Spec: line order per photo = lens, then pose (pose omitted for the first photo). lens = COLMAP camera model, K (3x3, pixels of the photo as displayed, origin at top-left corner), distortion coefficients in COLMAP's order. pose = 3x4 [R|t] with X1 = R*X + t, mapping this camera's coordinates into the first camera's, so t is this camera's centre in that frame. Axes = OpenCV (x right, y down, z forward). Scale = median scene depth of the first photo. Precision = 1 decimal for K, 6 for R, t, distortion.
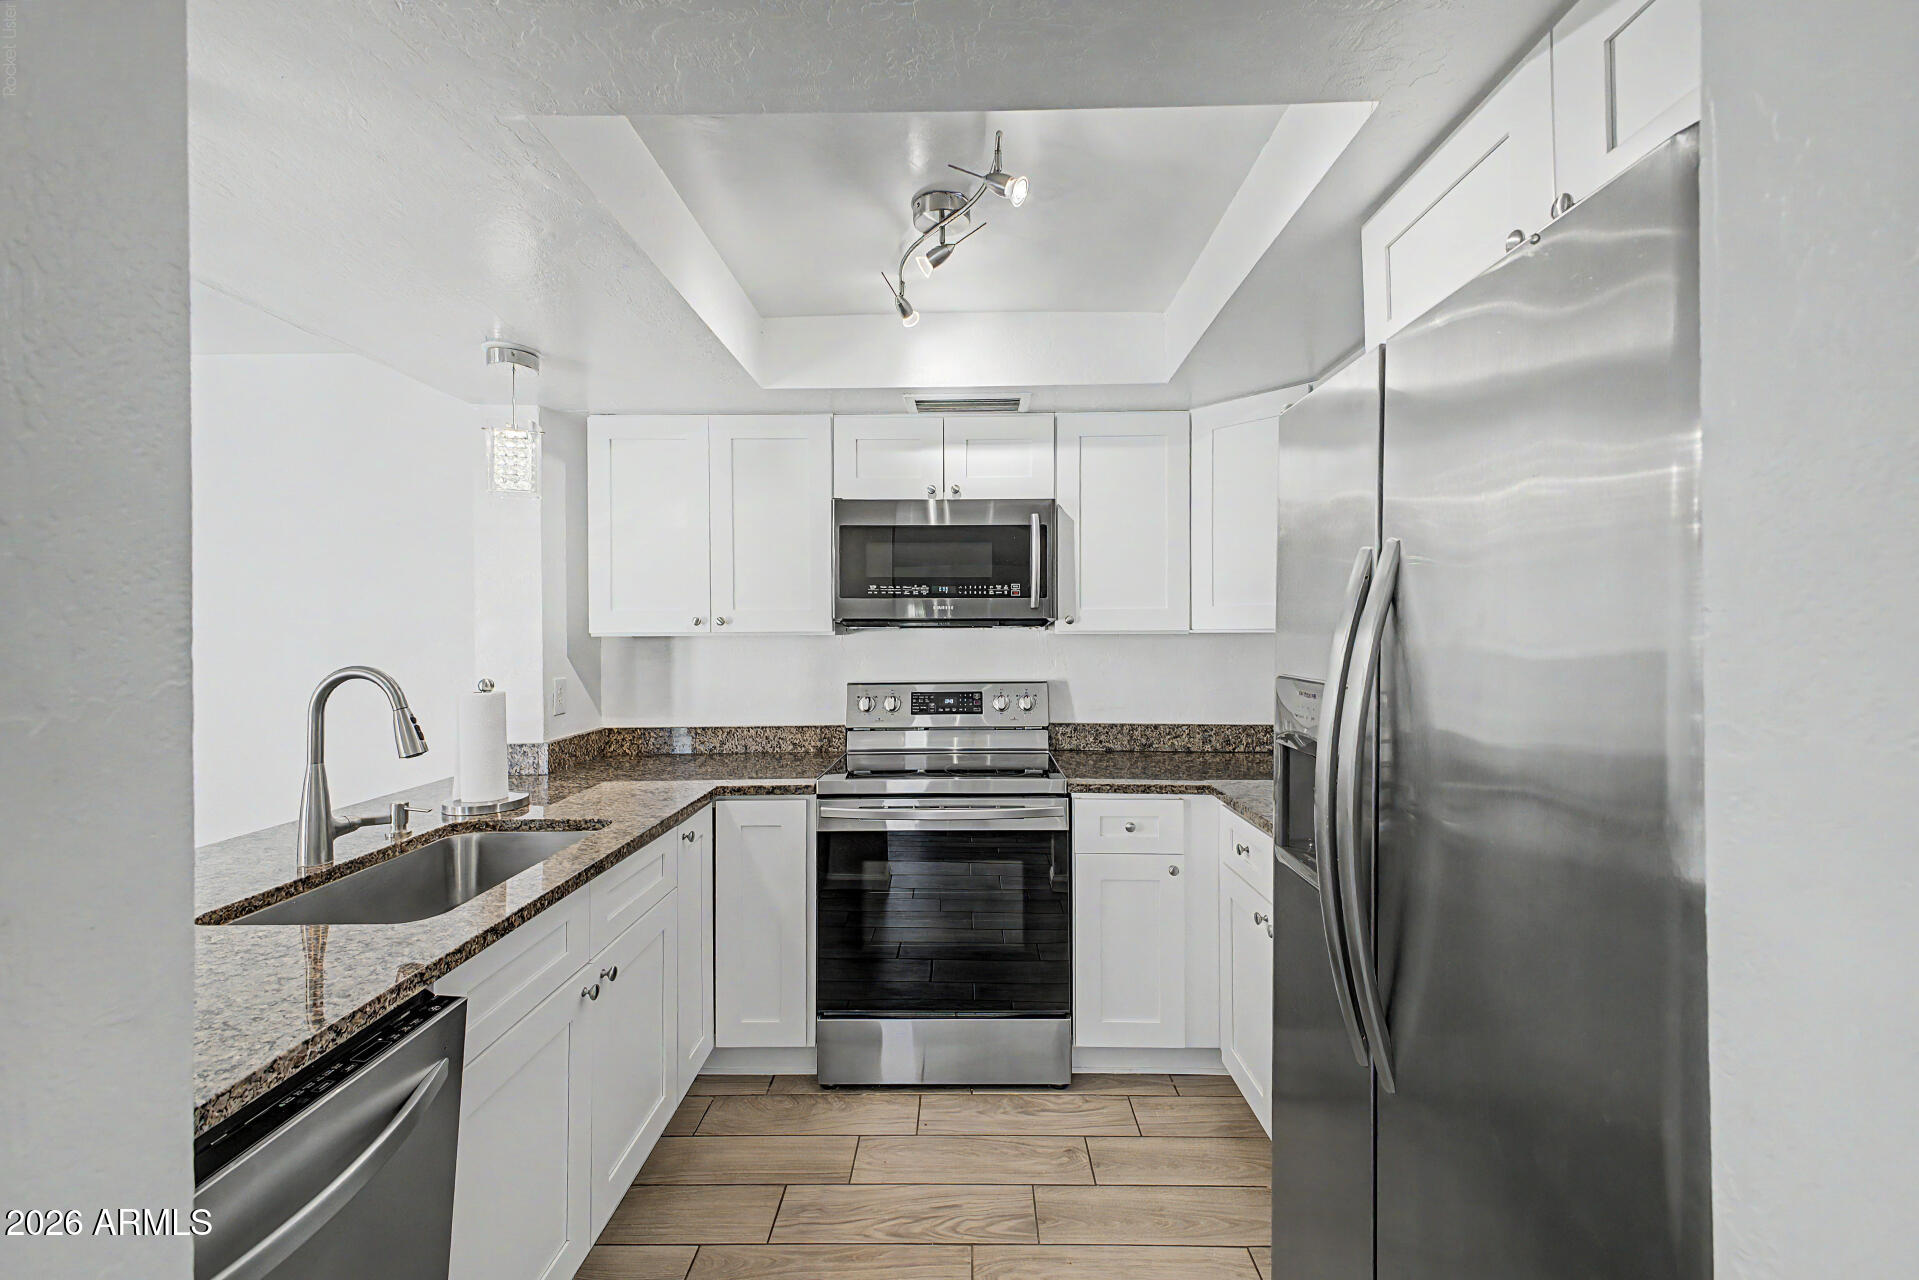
lens RADIAL K [[774.2, 0, 956.3], [0, 774.2, 634.7], [0, 0, 1]] dist [0.009480, -0.003954]
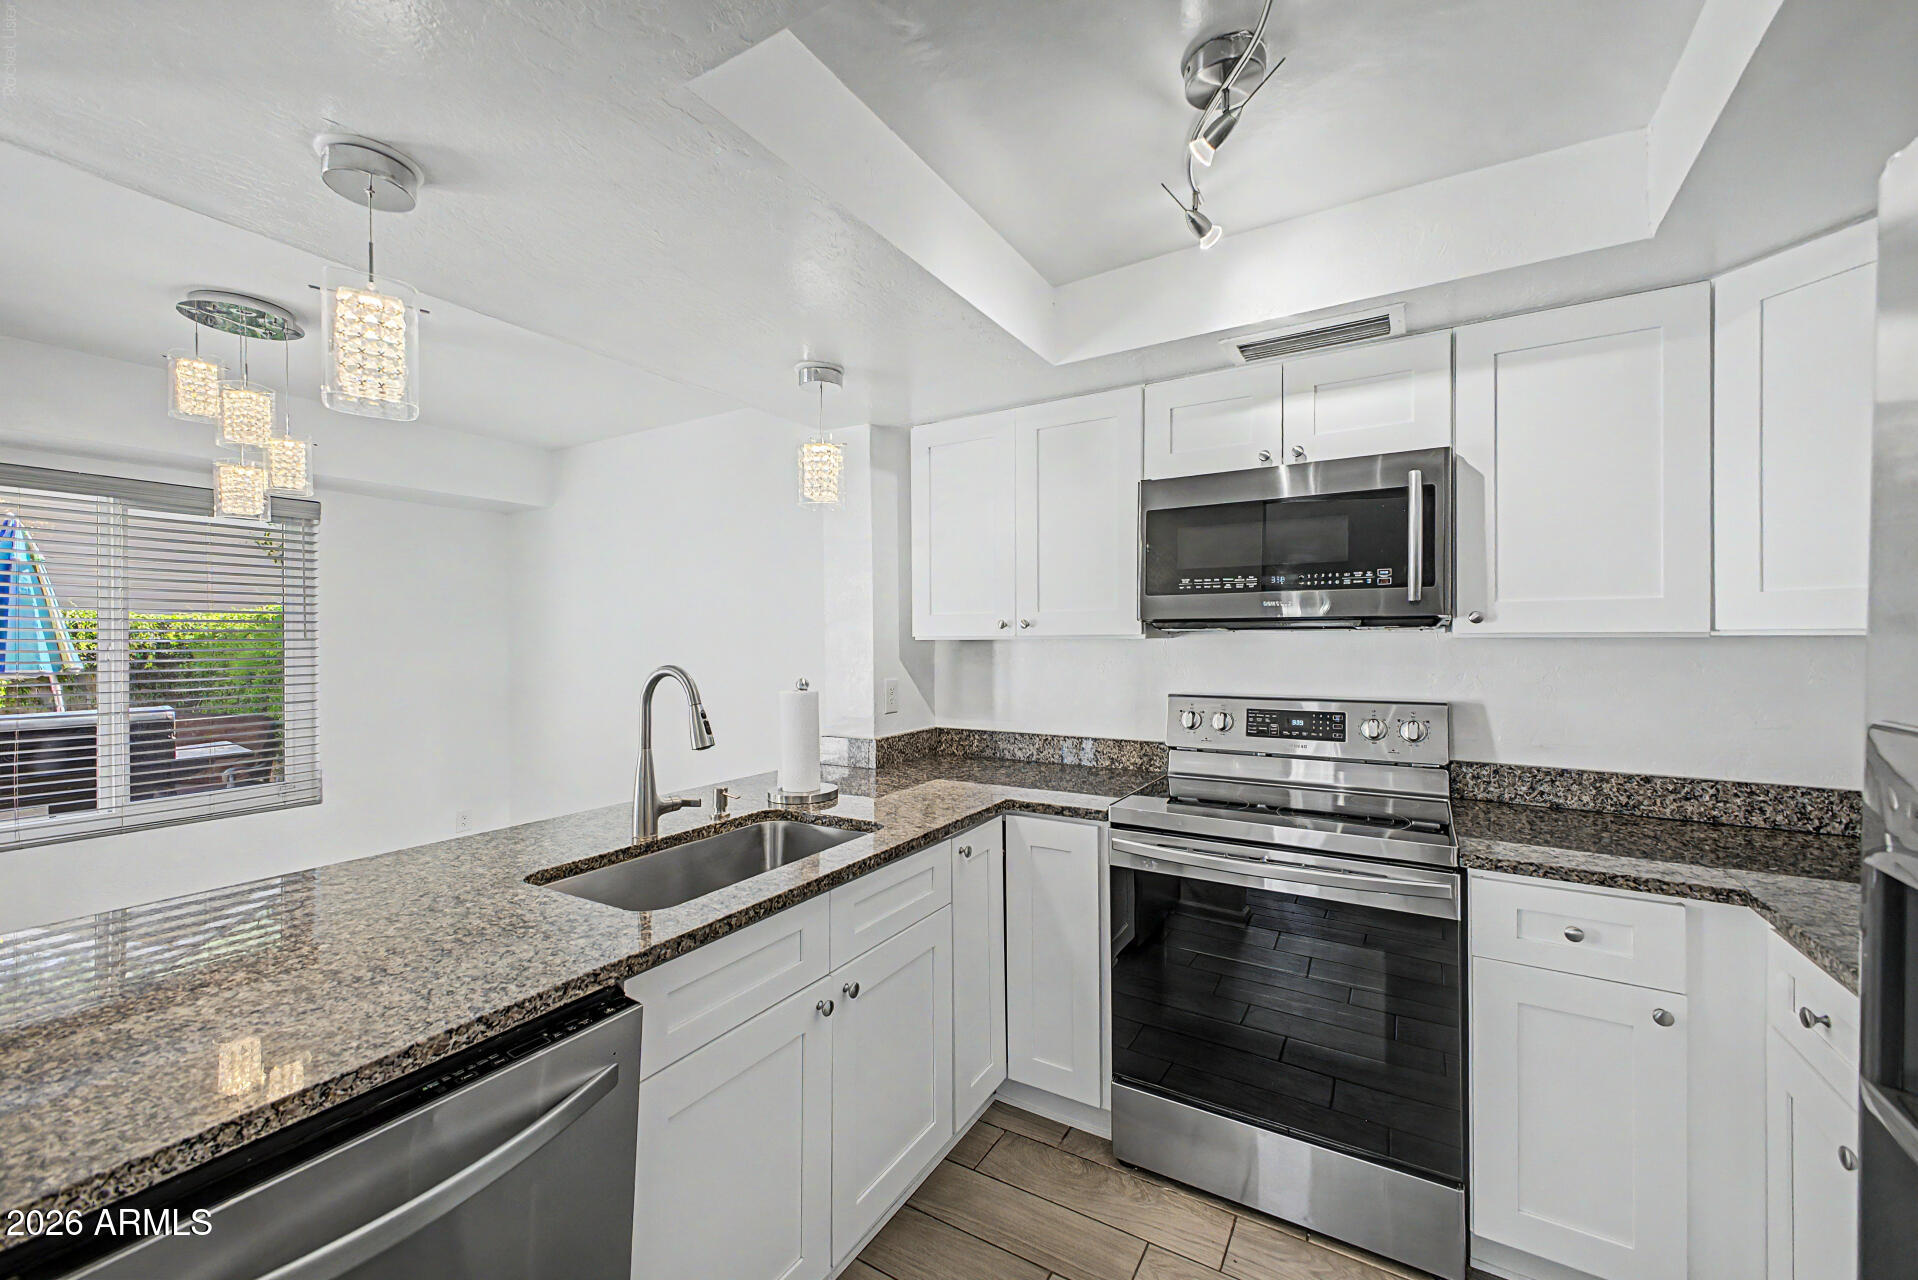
lens RADIAL K [[773.8, 0, 921.0], [0, 773.8, 640.6], [0, 0, 1]] dist [0.009480, -0.003954]
pose [[0.860580, 0.003184, -0.509305, 0.078438], [-0.001186, 0.999990, 0.004247, -0.000617], [0.509314, -0.003051, 0.860575, 0.147743]]
